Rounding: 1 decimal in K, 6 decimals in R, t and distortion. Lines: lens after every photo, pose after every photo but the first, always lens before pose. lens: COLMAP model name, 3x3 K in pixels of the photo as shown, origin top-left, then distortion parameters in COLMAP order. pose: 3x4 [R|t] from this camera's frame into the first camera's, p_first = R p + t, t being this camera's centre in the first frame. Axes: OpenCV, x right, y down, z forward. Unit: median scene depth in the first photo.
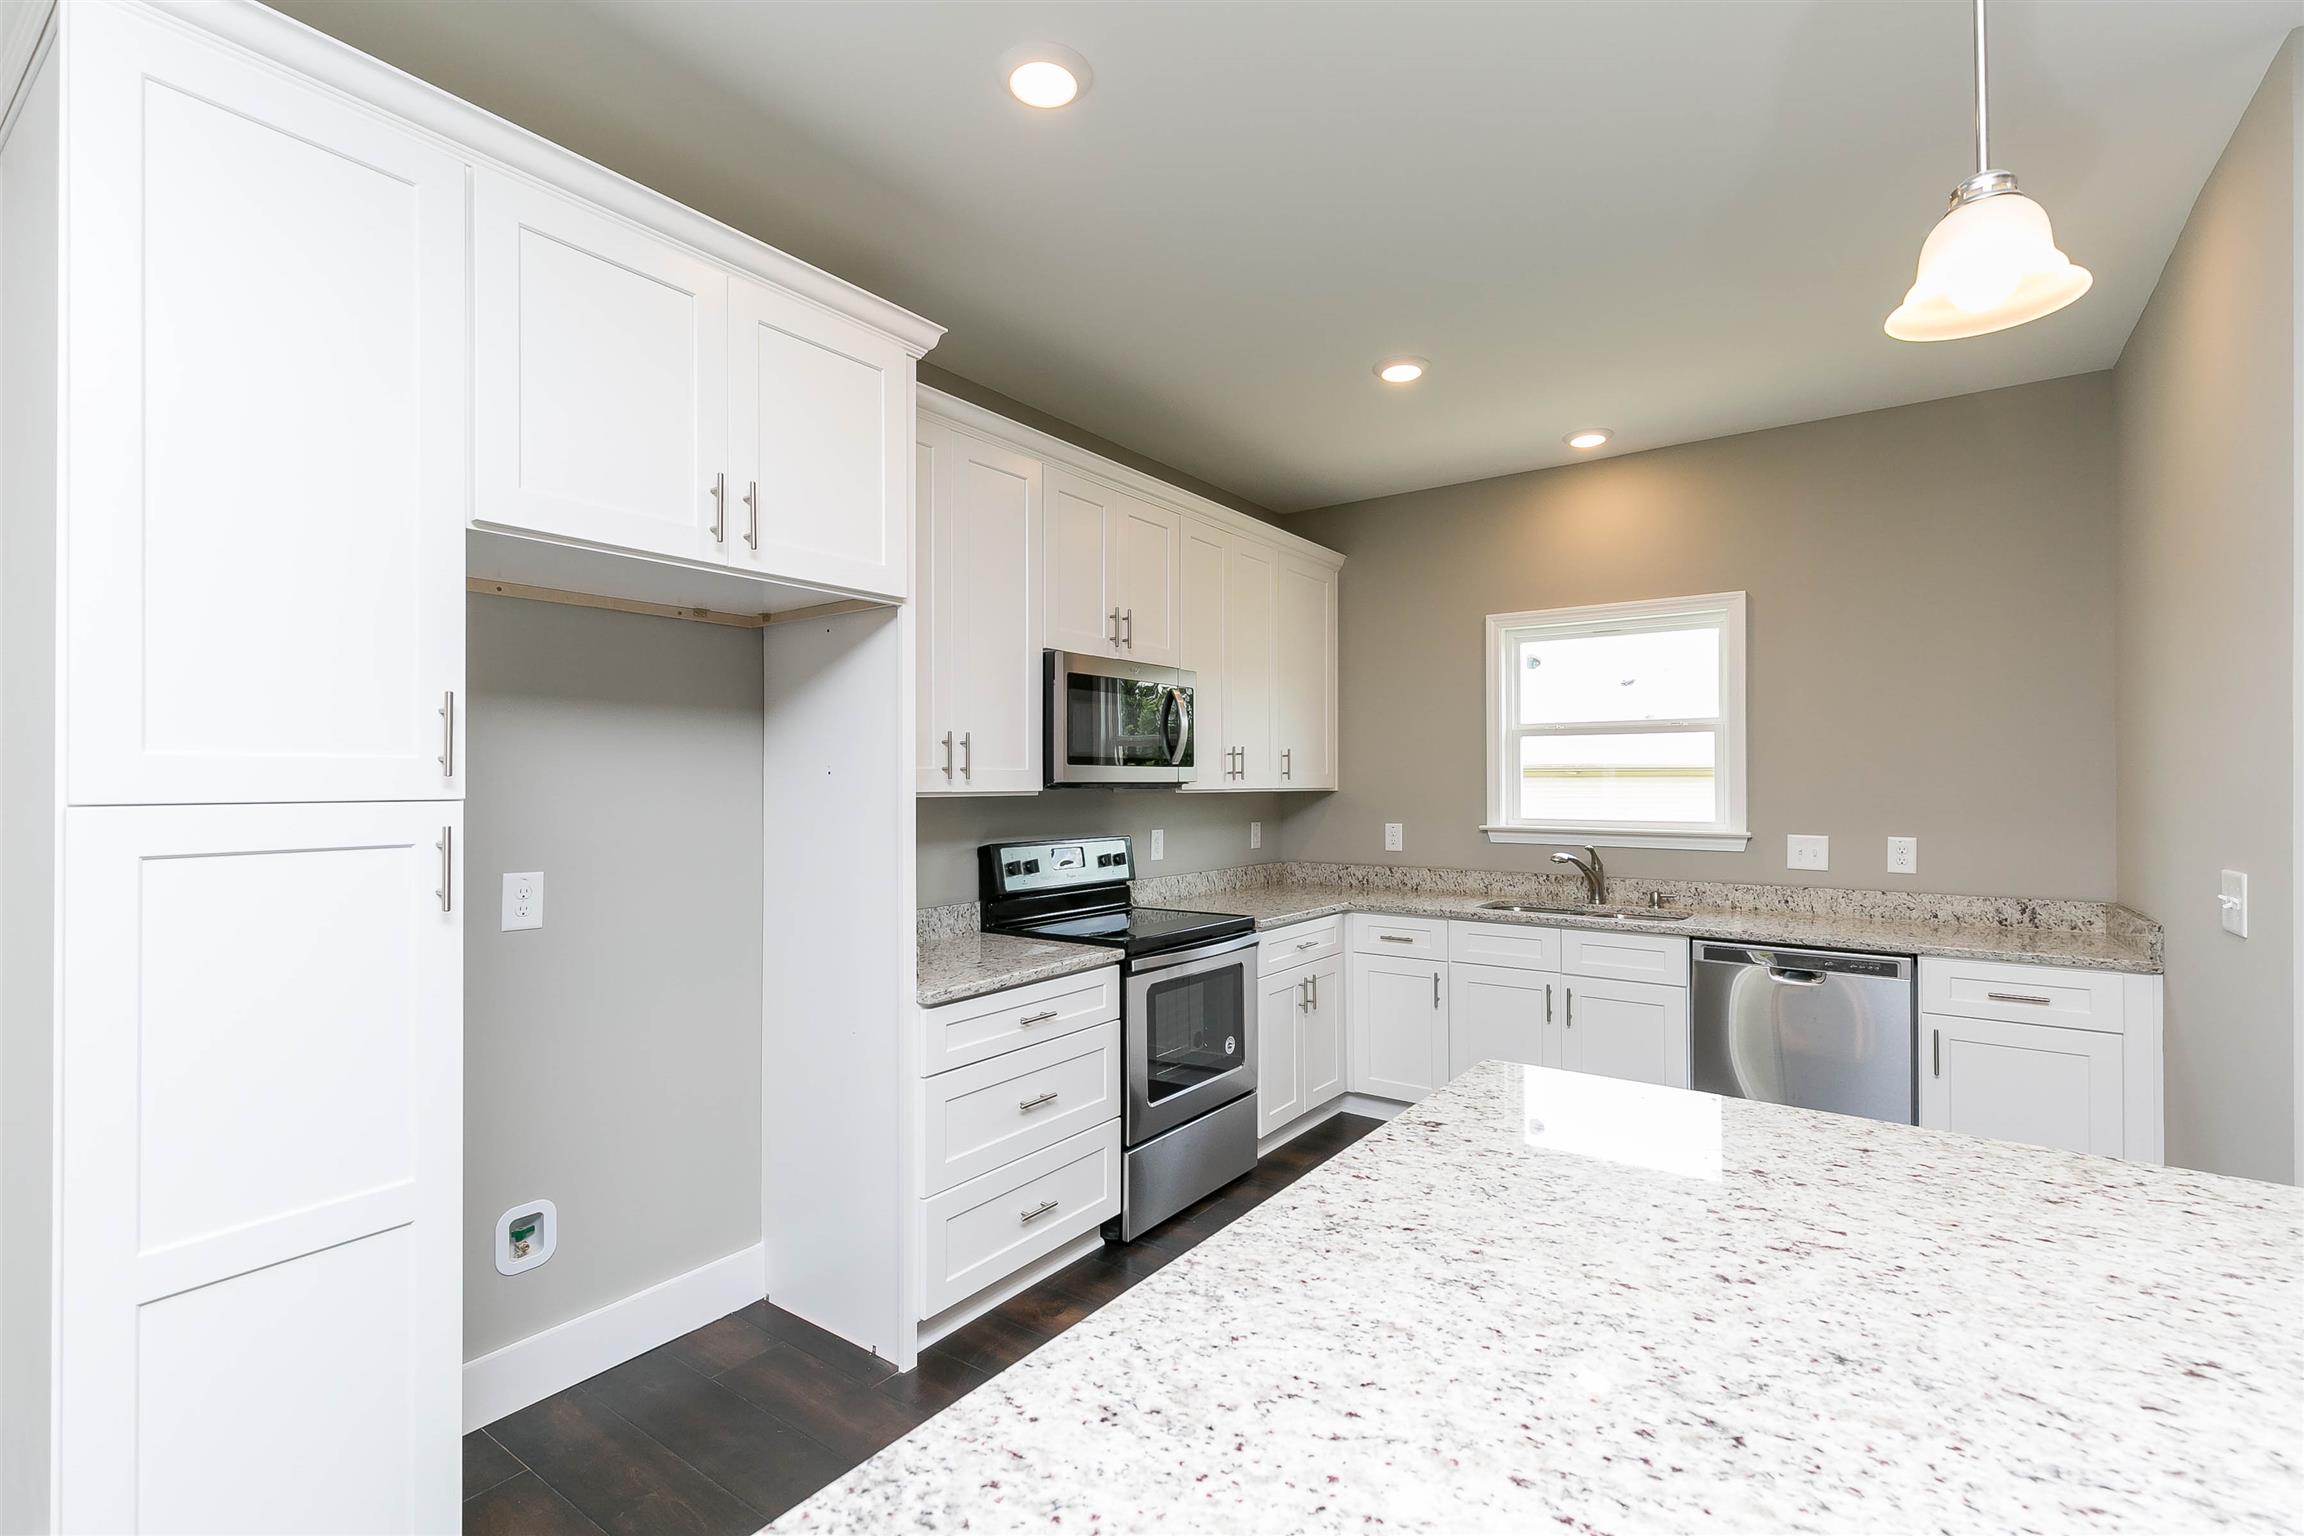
lens RADIAL K [[1032.2, 0, 1161.8], [0, 1032.2, 771.2], [0, 0, 1]] dist [0.011857, -0.000912]
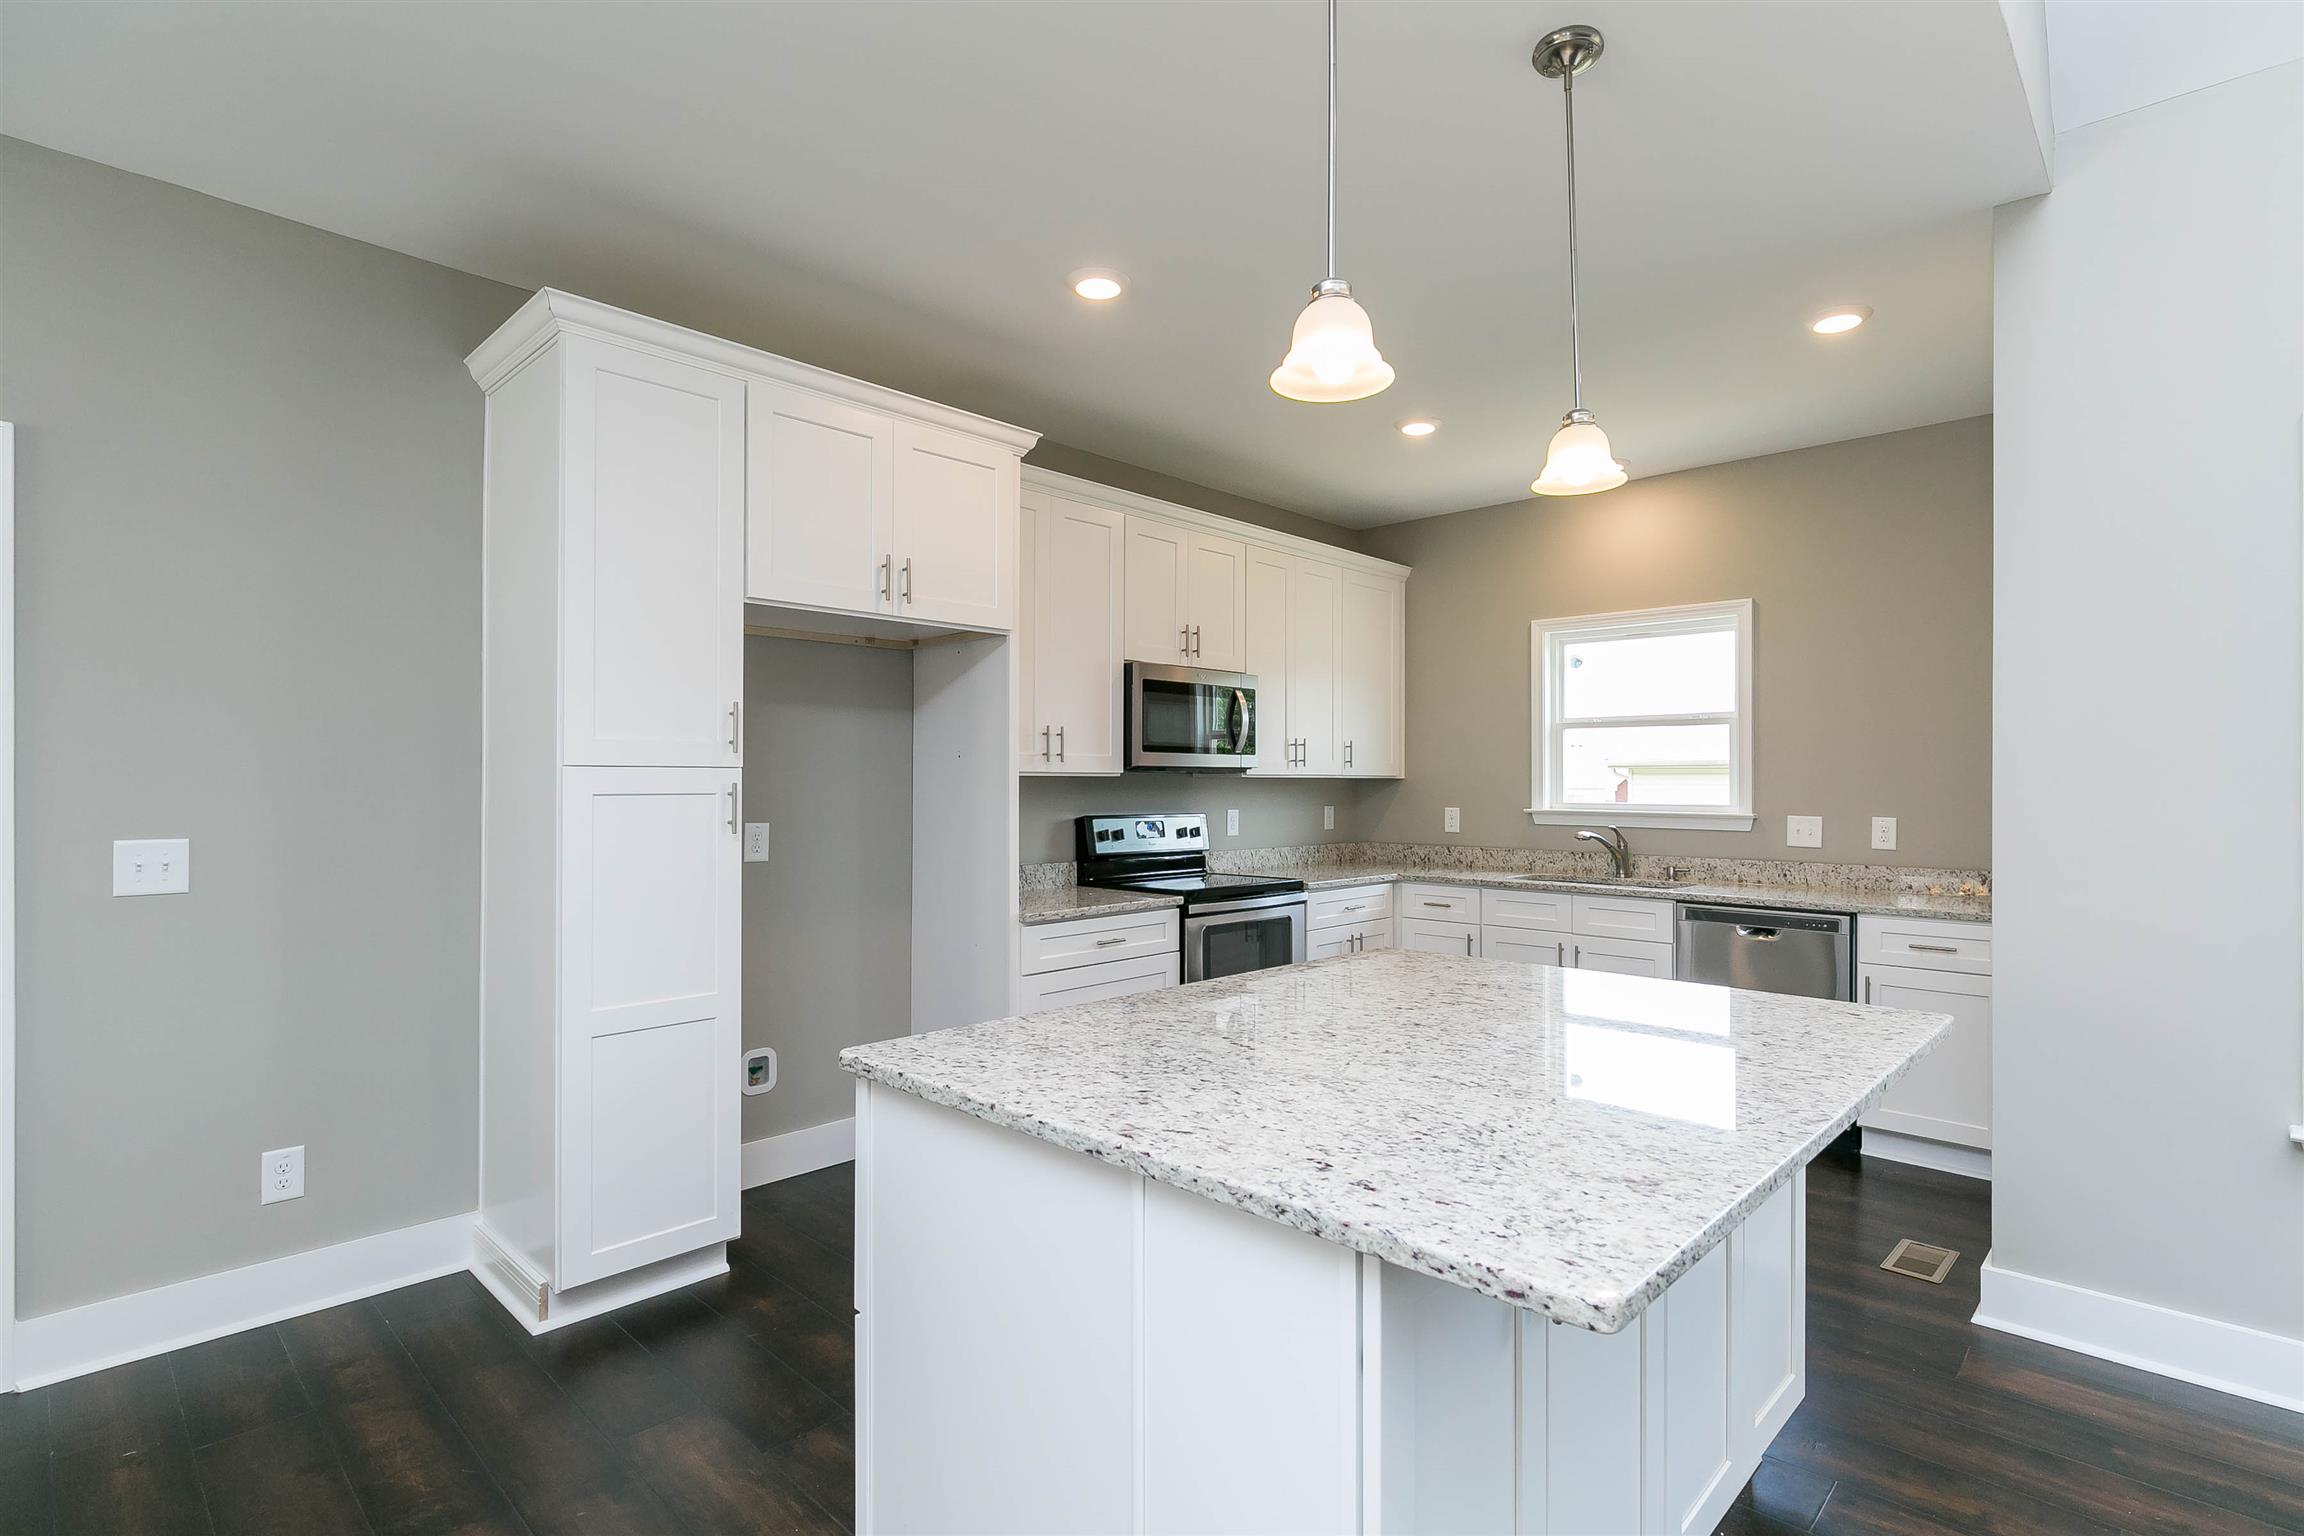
lens RADIAL K [[1110.1, 0, 1164.7], [0, 1110.1, 761.4], [0, 0, 1]] dist [0.001424, -0.000308]
pose [[0.990358, 0.001161, -0.138524, 0.119058], [-0.002180, 0.999972, -0.007207, 0.014520], [0.138512, 0.007440, 0.990333, -0.327944]]
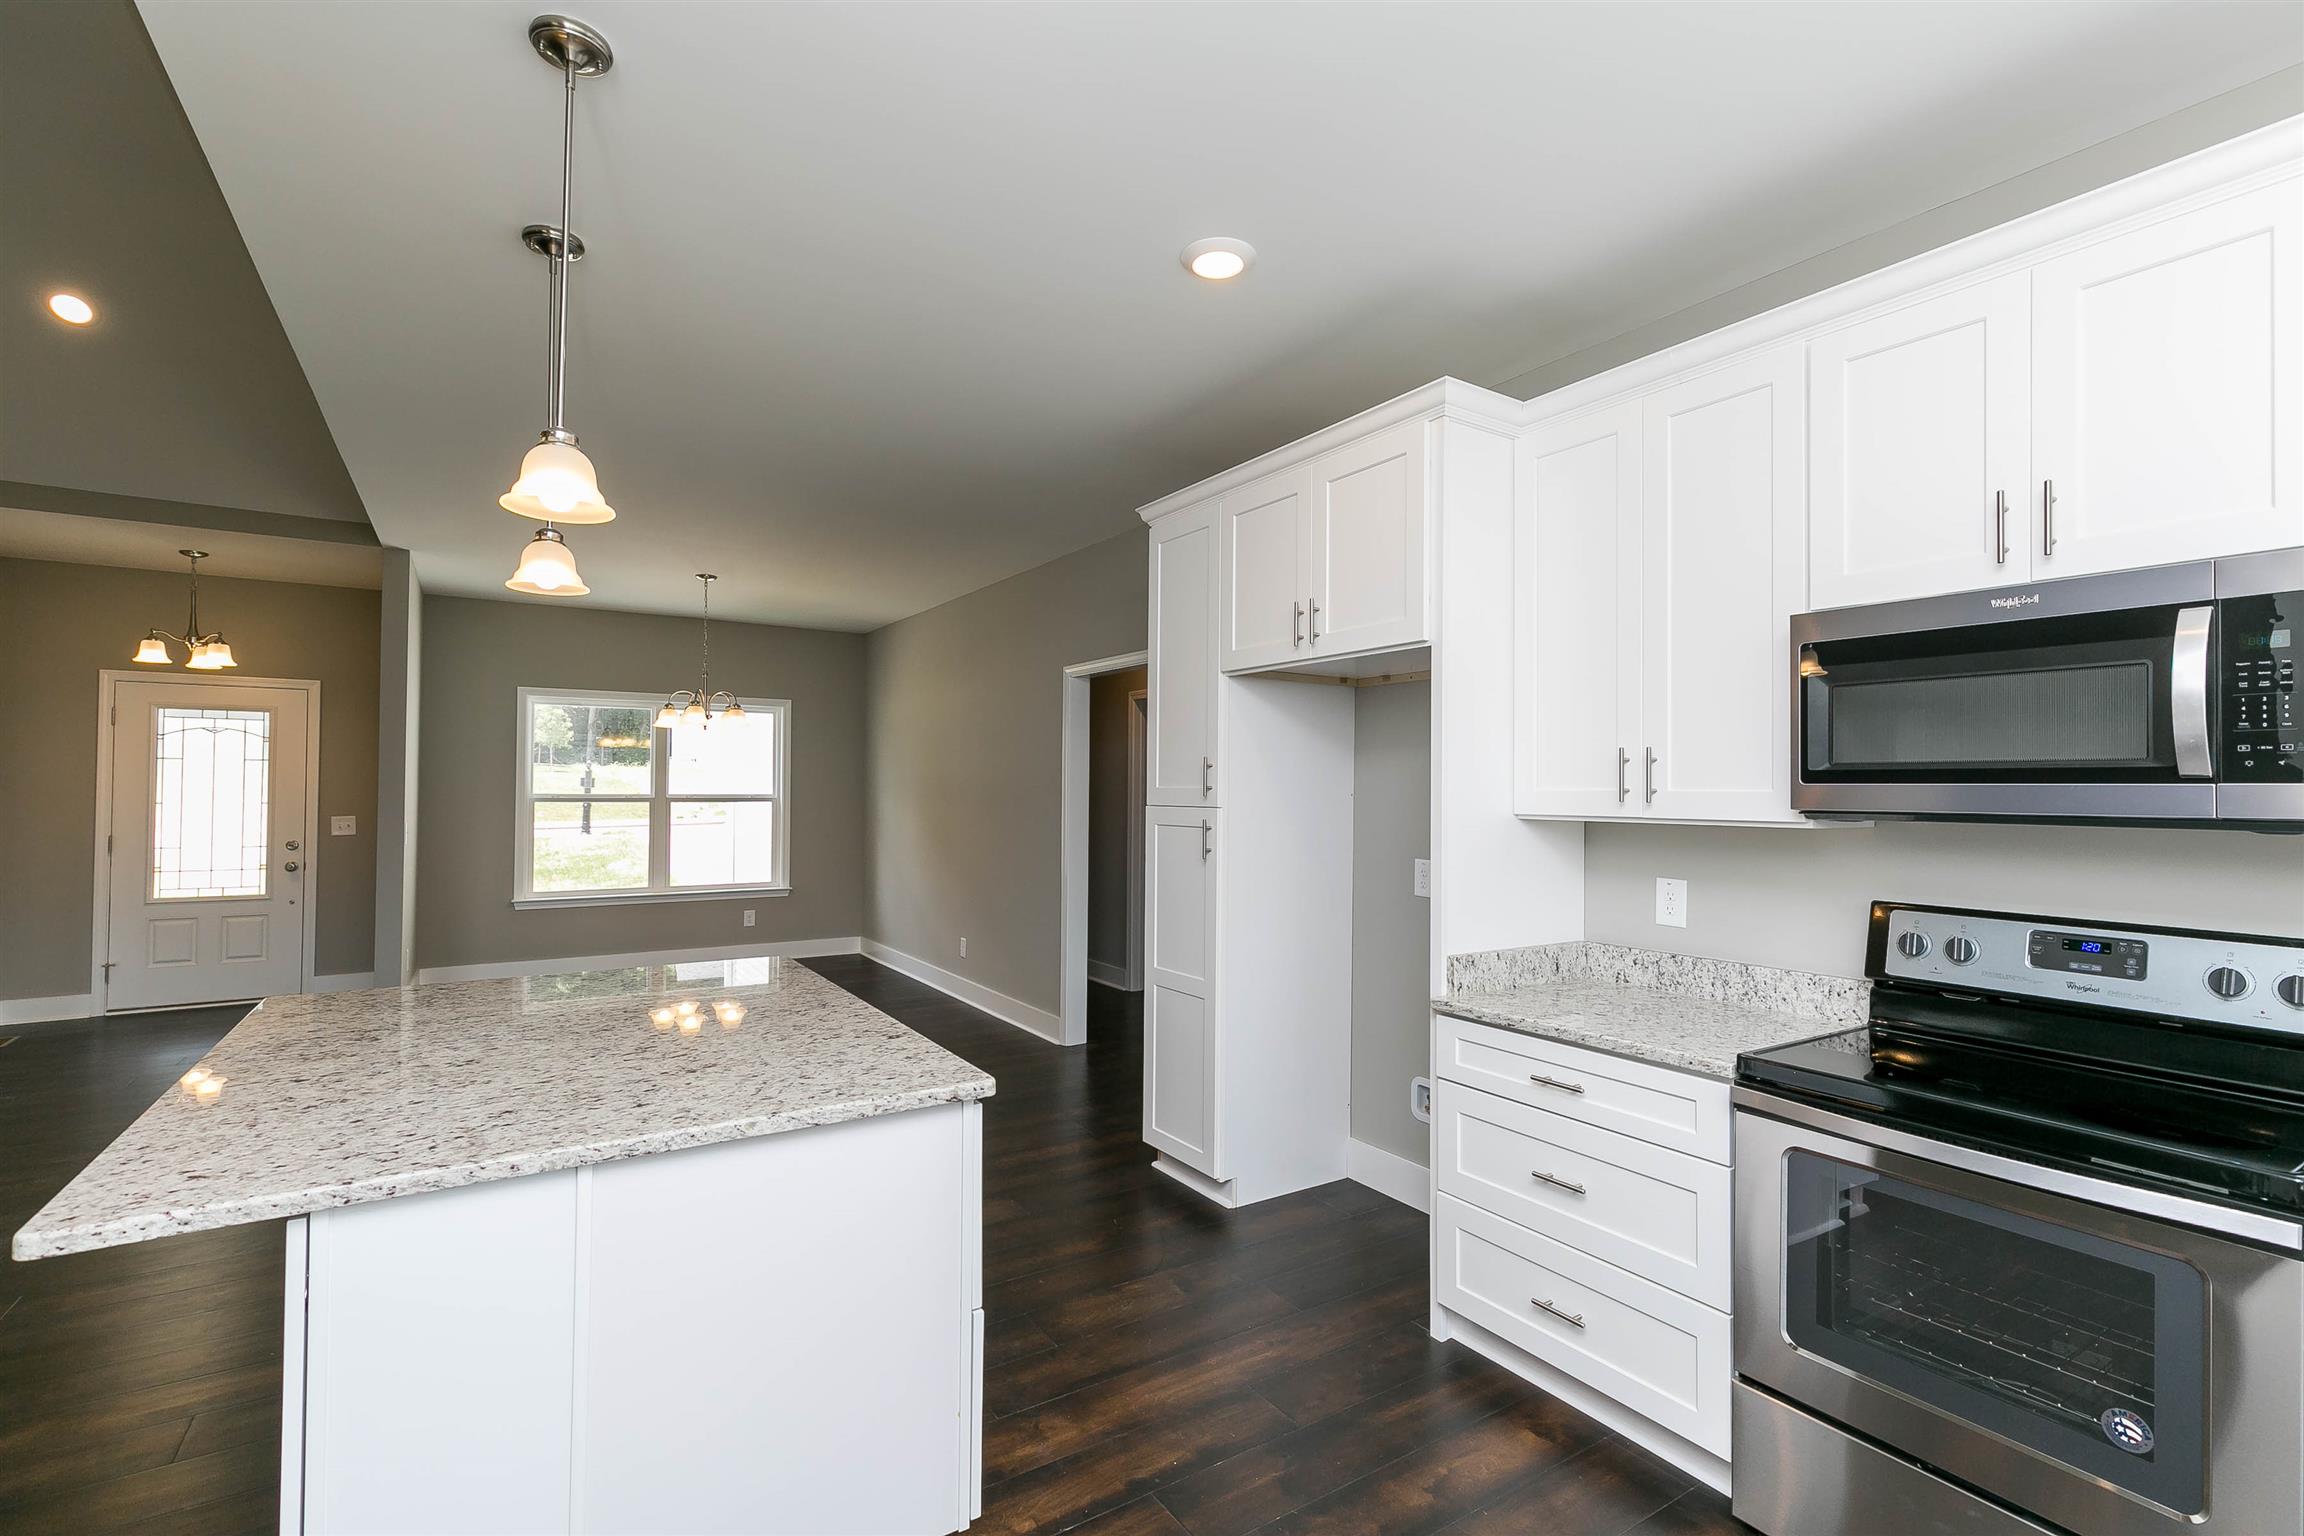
lens RADIAL K [[1032.2, 0, 1156.9], [0, 1032.2, 772.4], [0, 0, 1]] dist [0.011857, -0.000912]
pose [[-0.367334, -0.016564, -0.929942, 0.651252], [0.002329, 0.999822, -0.018728, -0.001523], [0.930086, -0.009045, -0.367230, 0.824075]]
